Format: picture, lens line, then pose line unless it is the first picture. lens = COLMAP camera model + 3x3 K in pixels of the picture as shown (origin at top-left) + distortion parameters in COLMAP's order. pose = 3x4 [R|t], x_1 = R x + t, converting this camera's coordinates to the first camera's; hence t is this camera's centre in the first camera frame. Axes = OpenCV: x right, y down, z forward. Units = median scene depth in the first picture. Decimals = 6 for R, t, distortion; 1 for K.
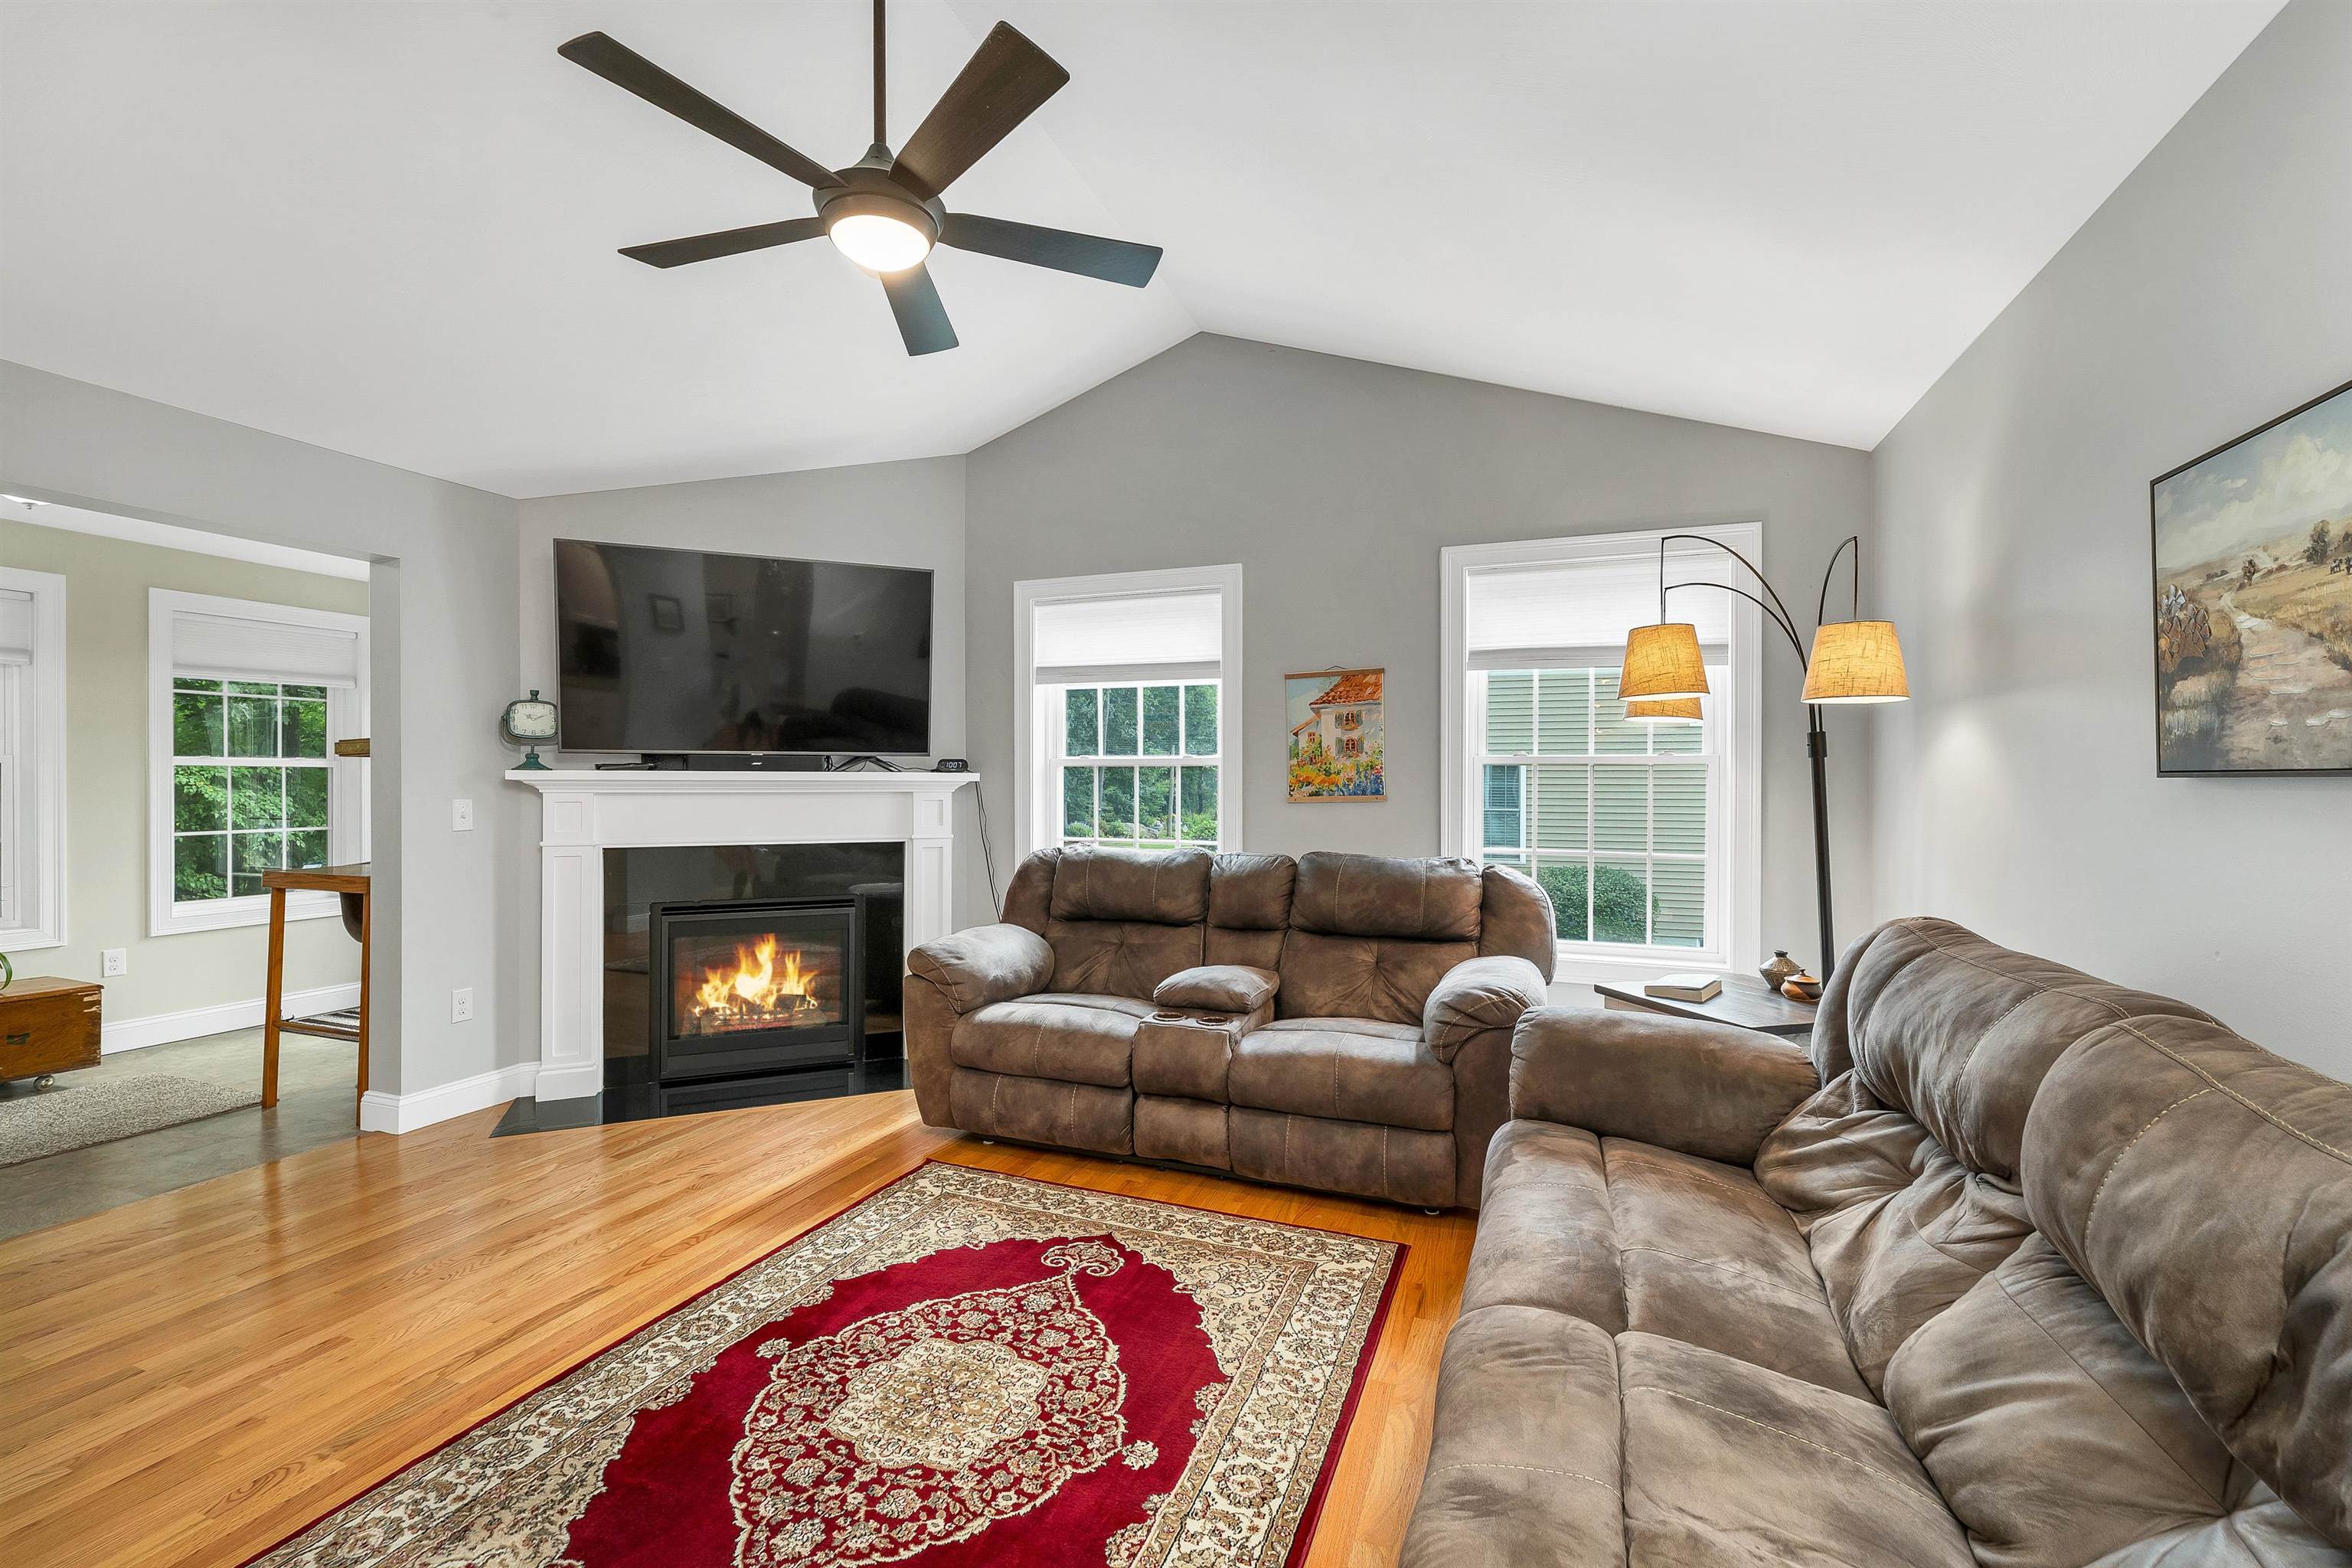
lens RADIAL K [[995.7, 0, 1163.1], [0, 995.7, 784.9], [0, 0, 1]] dist [0.002527, 0.000056]
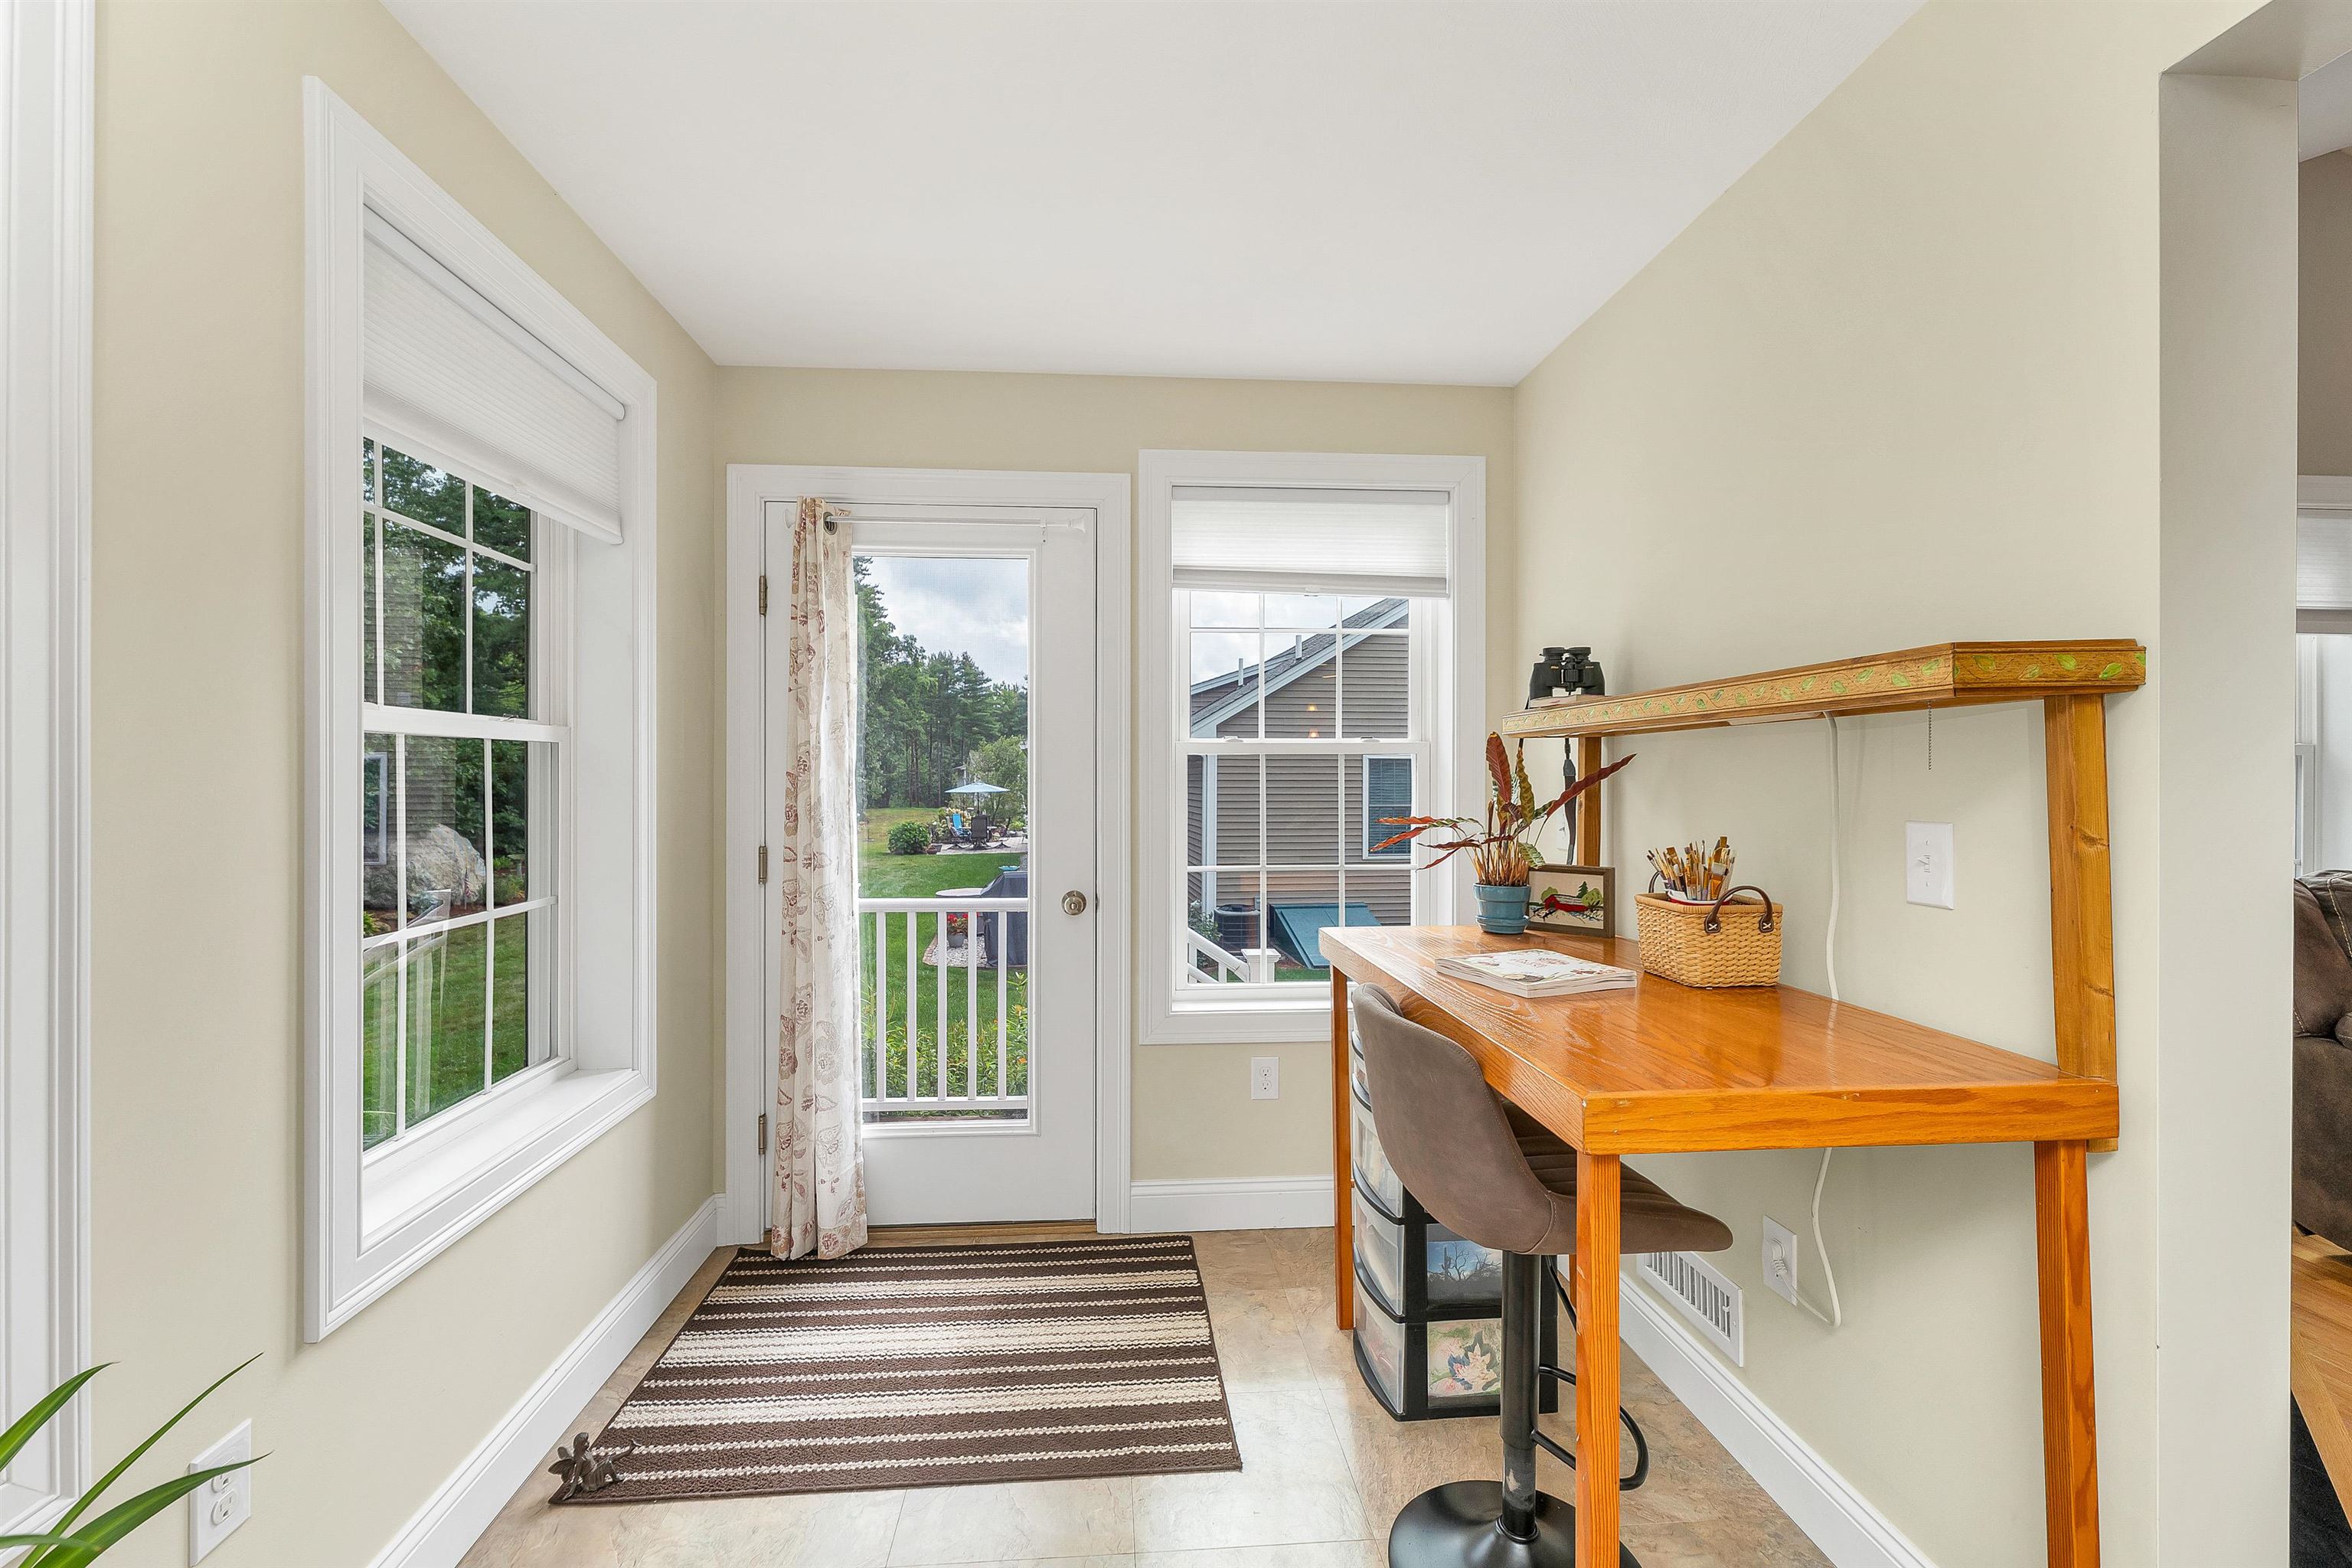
lens RADIAL K [[983.1, 0, 1169.3], [0, 983.1, 769.7], [0, 0, 1]] dist [0.001737, 0.000208]
pose [[0.902892, -0.001714, 0.429865, -1.184057], [0.005035, 0.999966, -0.006588, -0.007016], [-0.429839, 0.008113, 0.902869, 0.835550]]
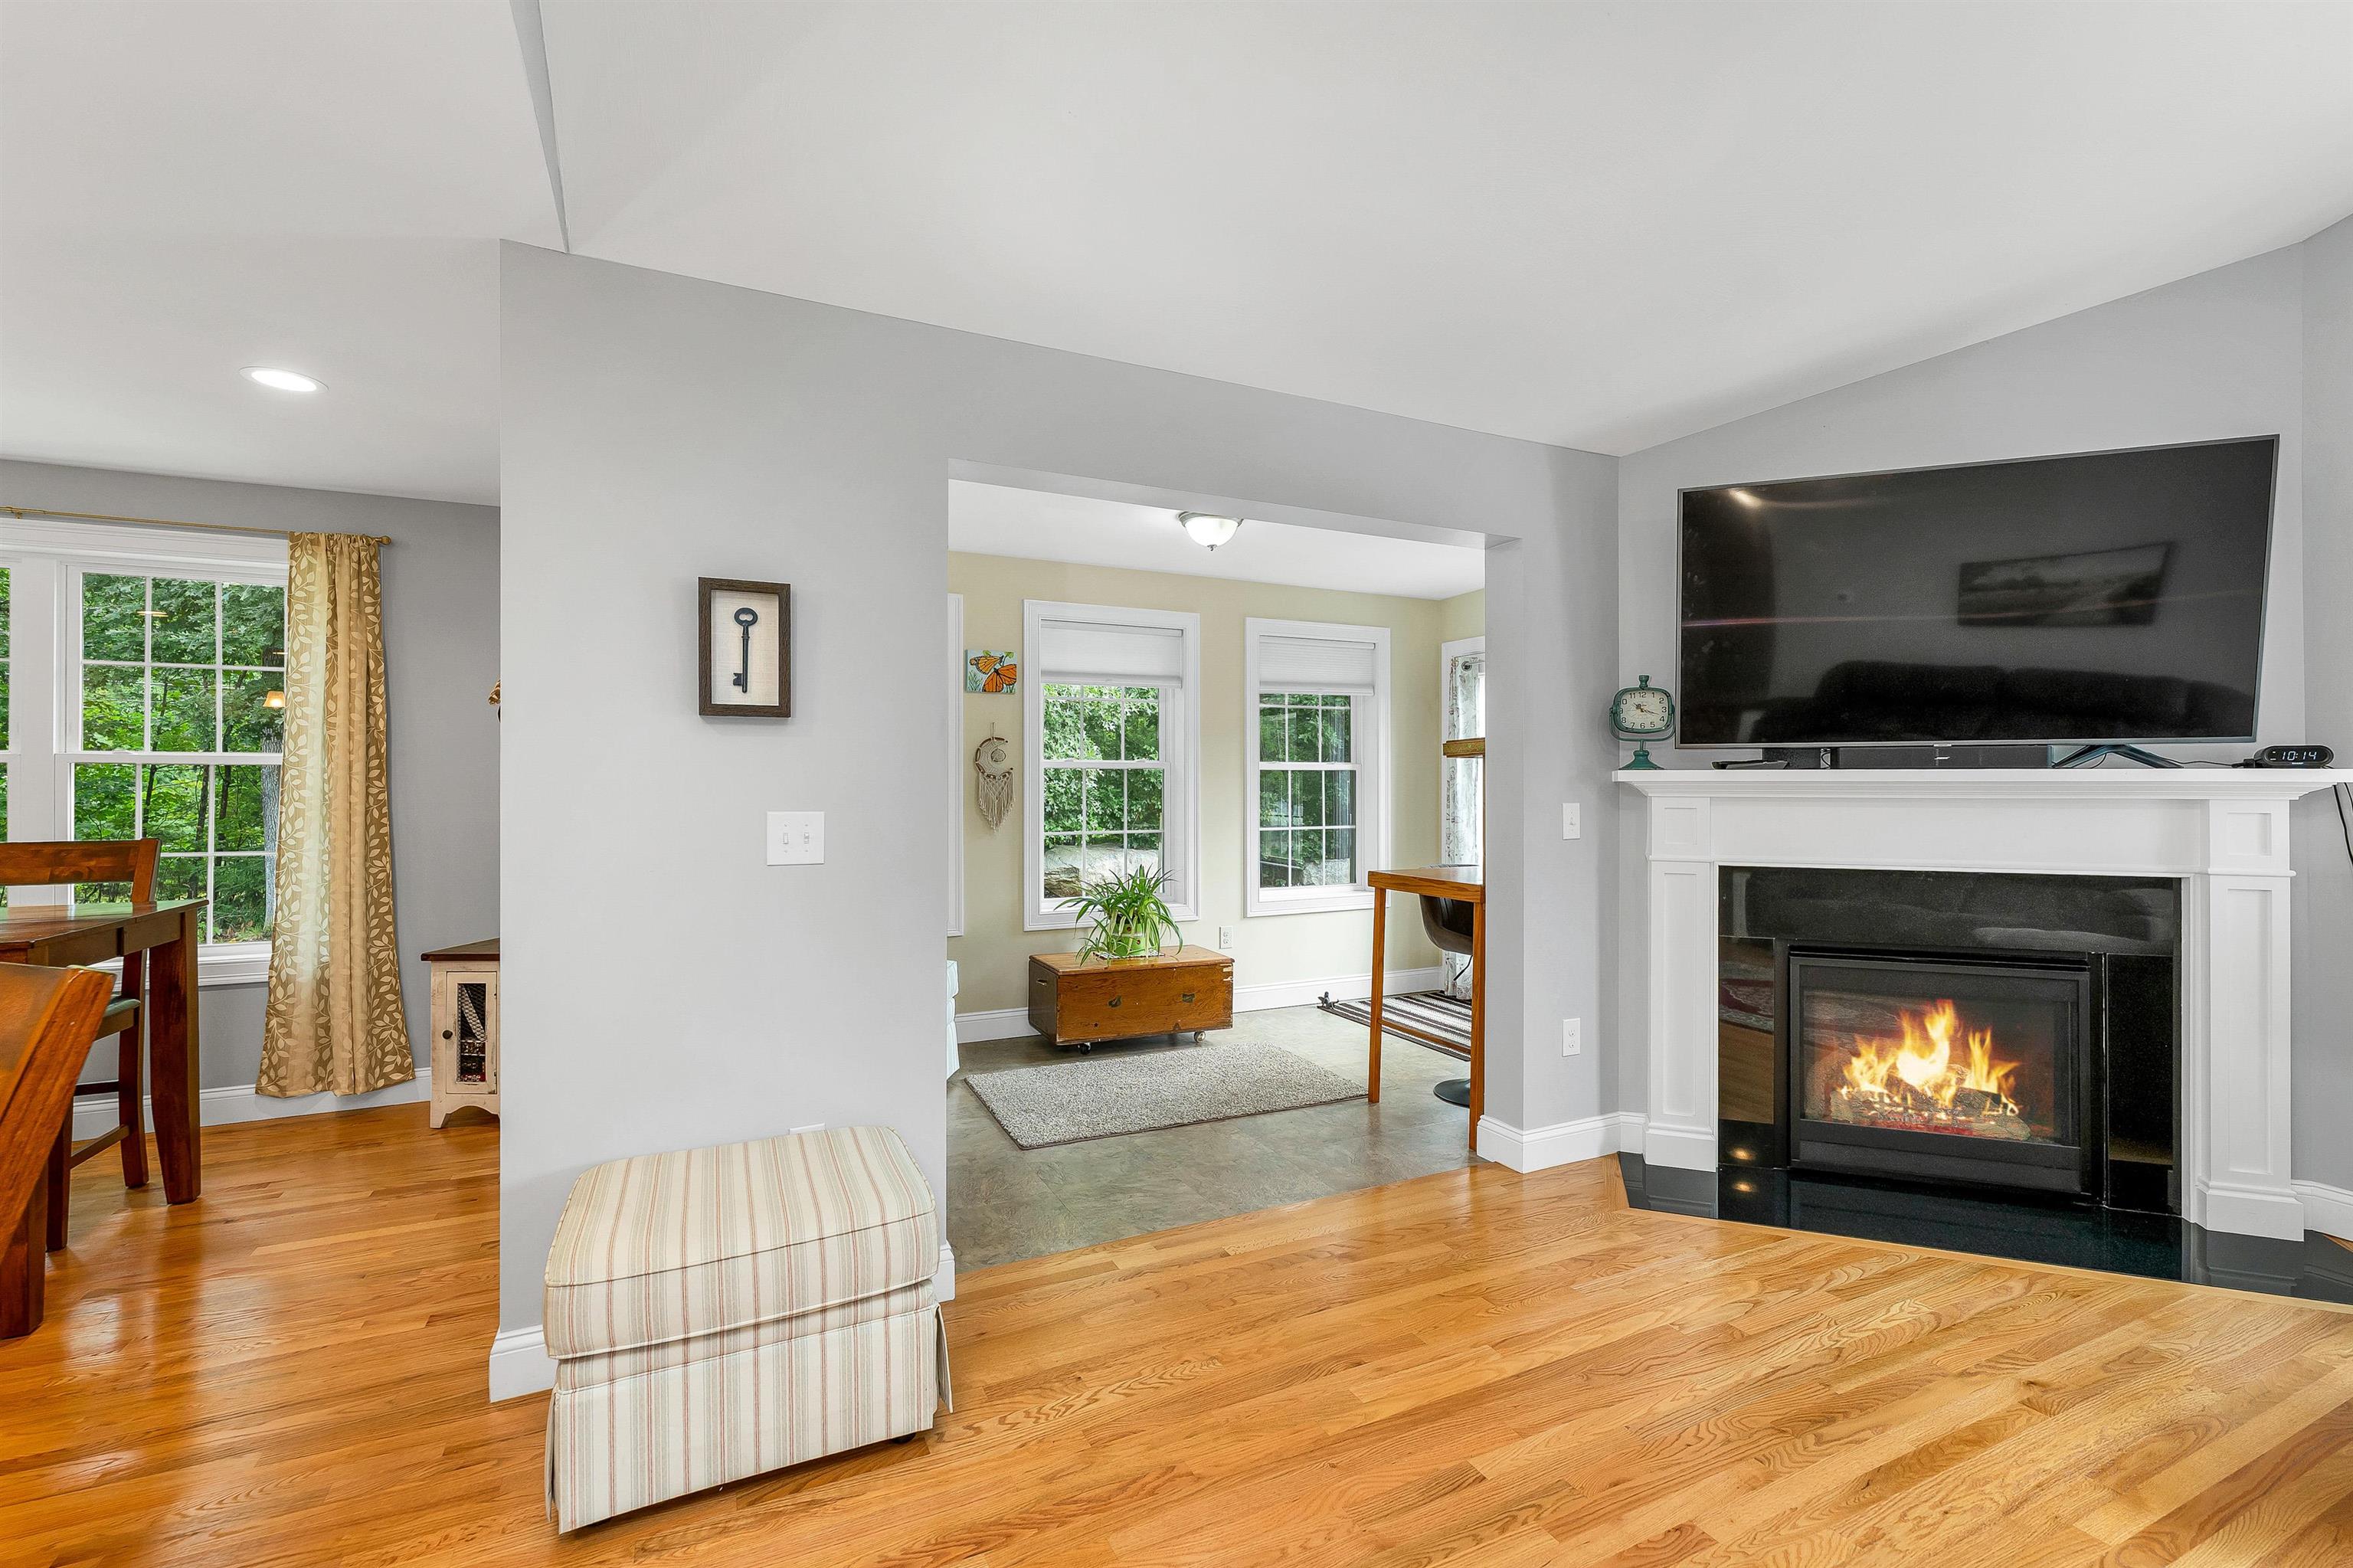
lens RADIAL K [[1003.1, 0, 1167.7], [0, 1003.1, 780.8], [0, 0, 1]] dist [0.002124, 0.000108]
pose [[0.729315, -0.002845, -0.684172, -0.362842], [-0.001238, 0.999984, -0.005477, -0.000717], [0.684177, 0.004841, 0.729300, 0.108697]]
